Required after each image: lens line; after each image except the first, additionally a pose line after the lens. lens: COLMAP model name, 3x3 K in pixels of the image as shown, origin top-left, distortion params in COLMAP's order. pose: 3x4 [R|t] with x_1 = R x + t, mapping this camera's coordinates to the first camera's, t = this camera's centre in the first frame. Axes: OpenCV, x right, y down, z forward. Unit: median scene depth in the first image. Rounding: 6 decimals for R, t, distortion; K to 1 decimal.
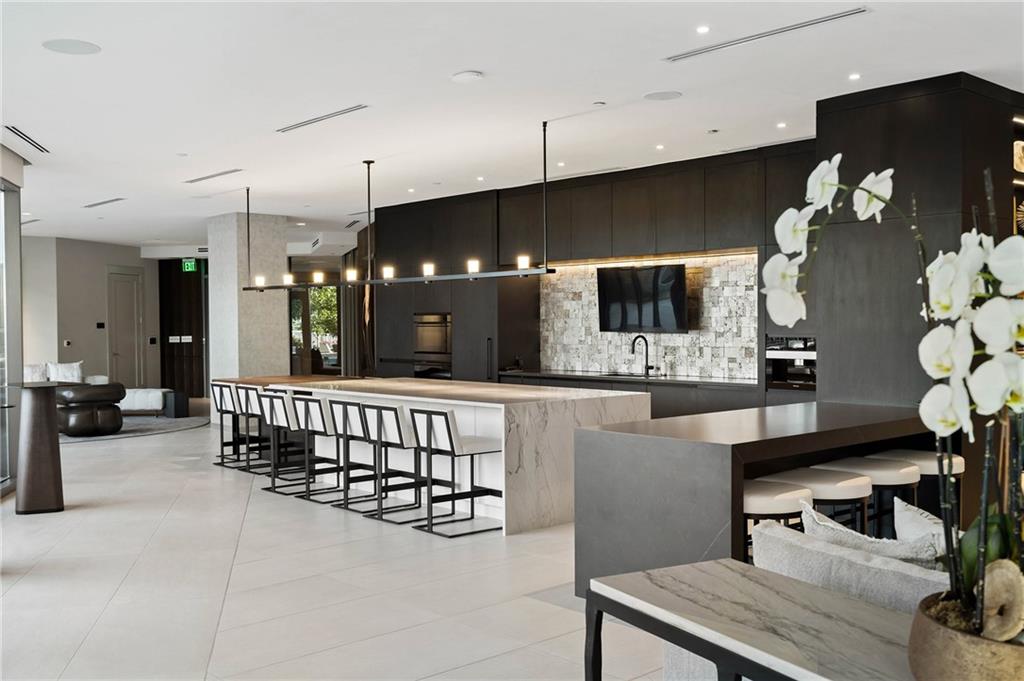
lens RADIAL K [[1034.5, 0, 516.6], [0, 1034.5, 337.9], [0, 0, 1]] dist [-0.018512, 0.000000]
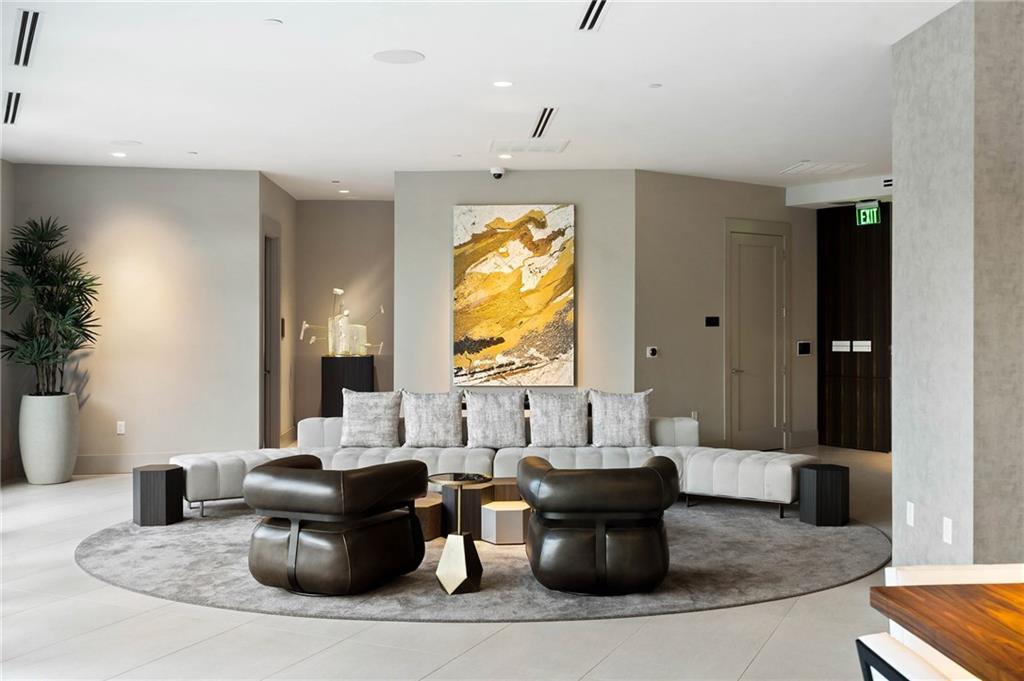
lens RADIAL K [[1034.5, 0, 517.8], [0, 1034.5, 334.9], [0, 0, 1]] dist [-0.018512, 0.000000]
pose [[0.792169, 0.012984, -0.610164, -0.126520], [-0.011246, 0.999914, 0.006676, -0.006691], [0.610199, 0.001573, 0.792247, 0.444969]]
